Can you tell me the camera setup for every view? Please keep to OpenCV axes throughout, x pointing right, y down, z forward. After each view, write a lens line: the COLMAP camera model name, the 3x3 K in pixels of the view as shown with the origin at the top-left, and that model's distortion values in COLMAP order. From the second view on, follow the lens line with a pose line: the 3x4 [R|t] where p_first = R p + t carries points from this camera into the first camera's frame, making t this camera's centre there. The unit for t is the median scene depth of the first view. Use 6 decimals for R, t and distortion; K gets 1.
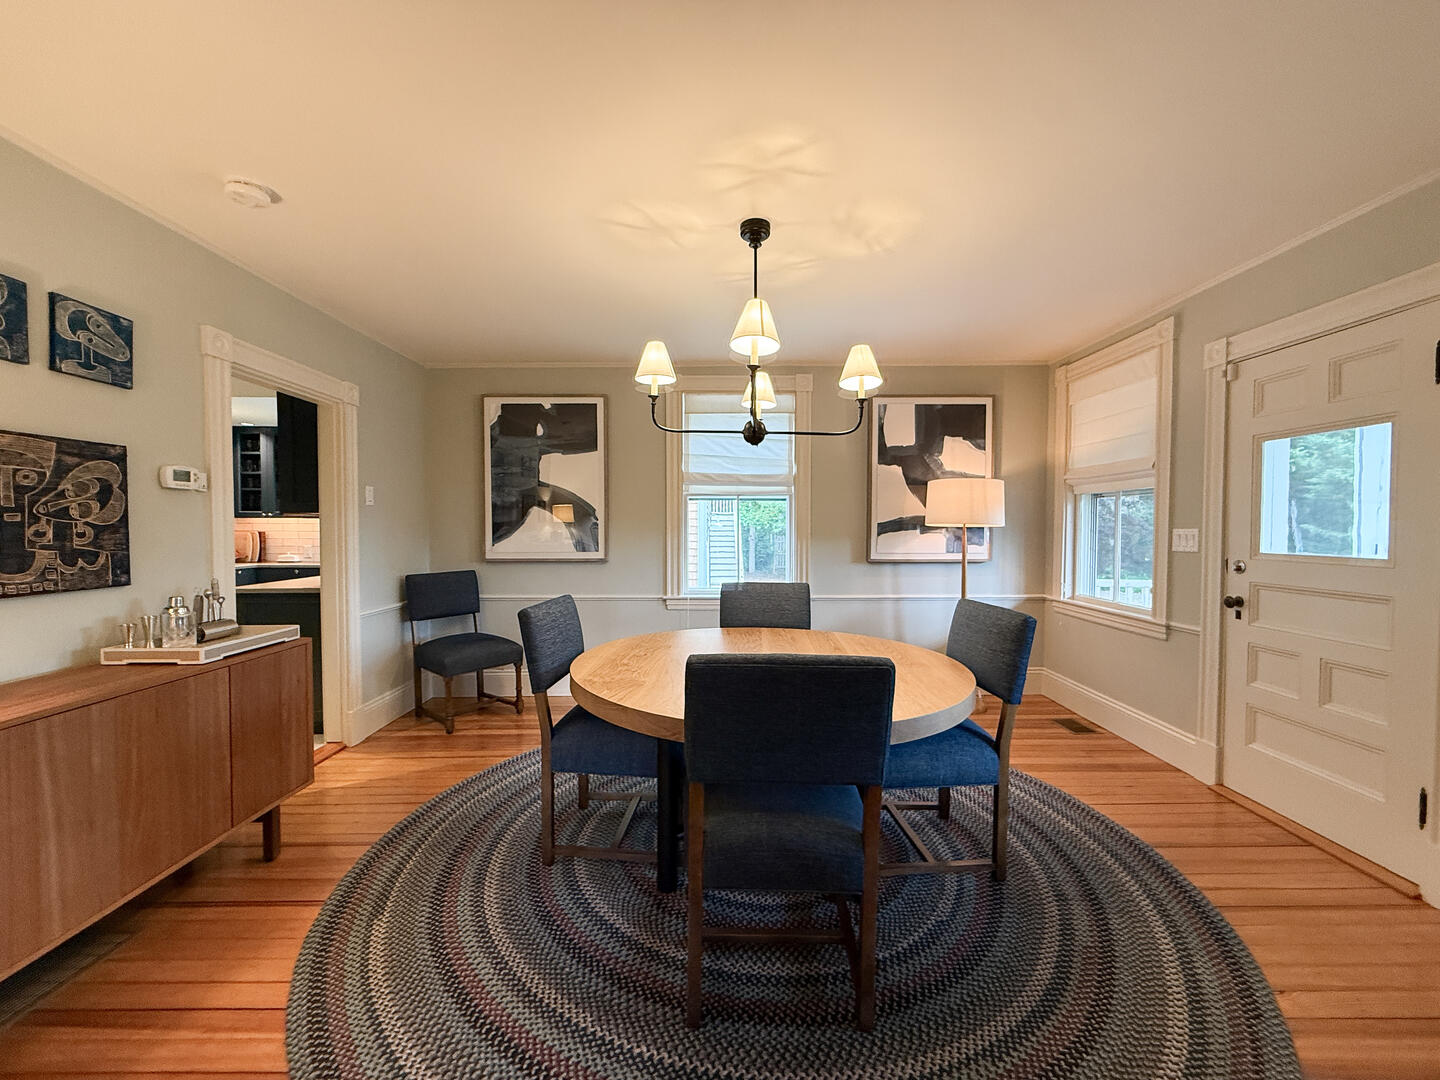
lens RADIAL K [[580.6, 0, 720.0], [0, 580.6, 544.1], [0, 0, 1]] dist [-0.002495, 0.000235]
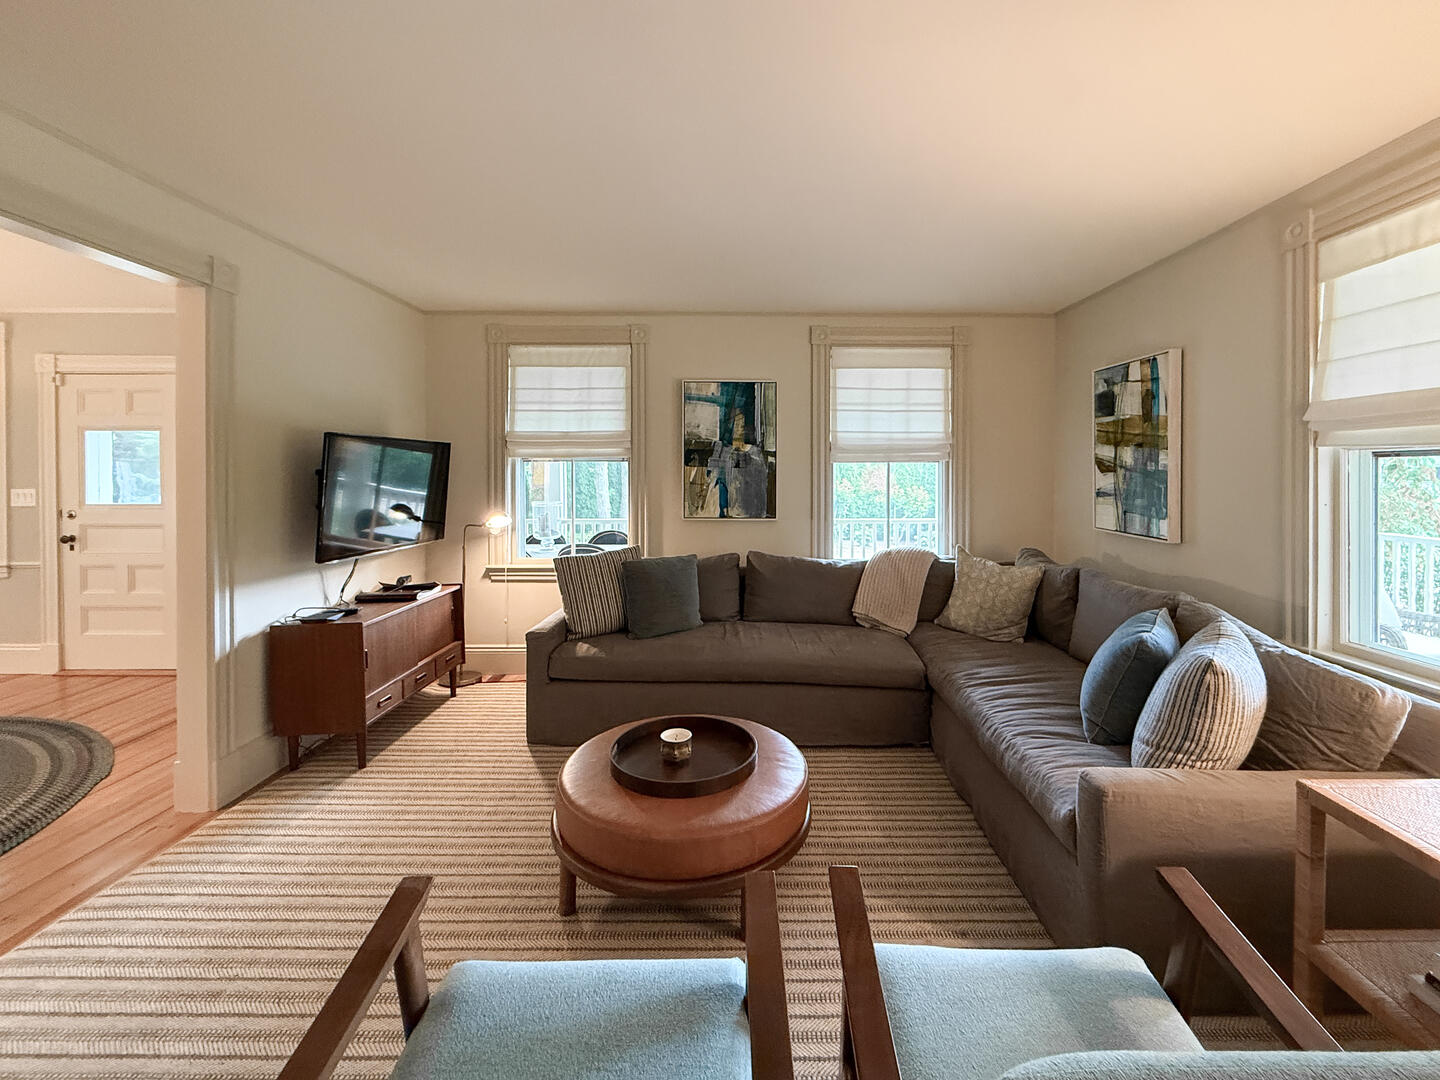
lens RADIAL K [[580.6, 0, 725.1], [0, 580.6, 532.4], [0, 0, 1]] dist [-0.002495, 0.000235]
pose [[-0.013324, -0.006783, 0.999888, -0.578789], [0.036280, 0.999315, 0.007263, 0.132032], [-0.999253, 0.036372, -0.013069, -0.619674]]
